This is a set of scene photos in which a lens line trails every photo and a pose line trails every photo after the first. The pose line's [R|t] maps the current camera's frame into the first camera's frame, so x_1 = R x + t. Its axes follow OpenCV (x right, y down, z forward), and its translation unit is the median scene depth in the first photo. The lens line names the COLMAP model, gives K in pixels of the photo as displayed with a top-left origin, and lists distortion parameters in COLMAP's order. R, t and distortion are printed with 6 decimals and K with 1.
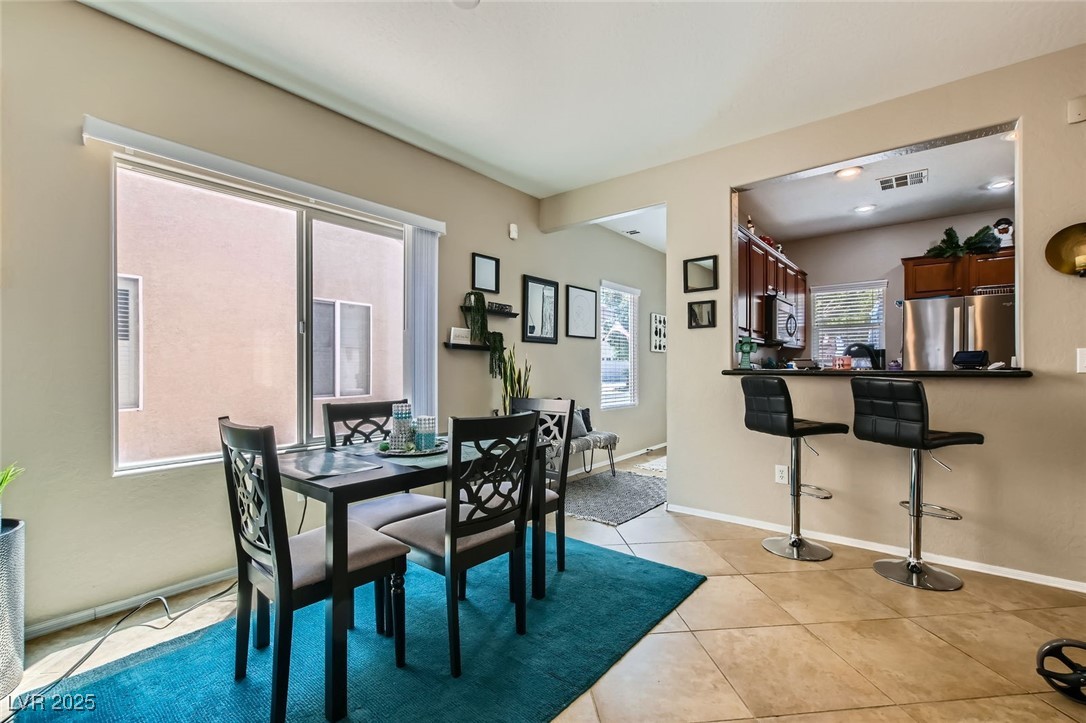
lens RADIAL K [[473.1, 0, 547.6], [0, 473.1, 364.3], [0, 0, 1]] dist [0.001905, 0.000247]
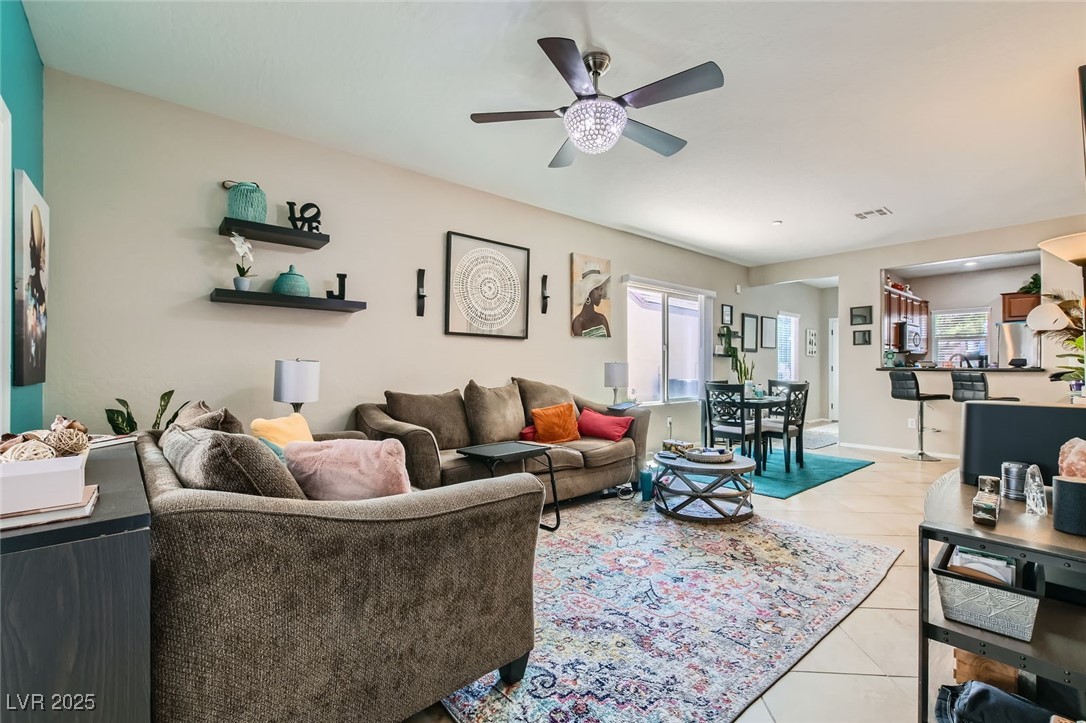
lens RADIAL K [[473.1, 0, 547.6], [0, 473.1, 364.3], [0, 0, 1]] dist [0.001905, 0.000247]
pose [[0.983707, -0.000091, -0.179781, -0.507809], [0.000465, 0.999998, 0.002036, -0.006572], [0.179780, -0.002086, 0.983705, -0.952798]]
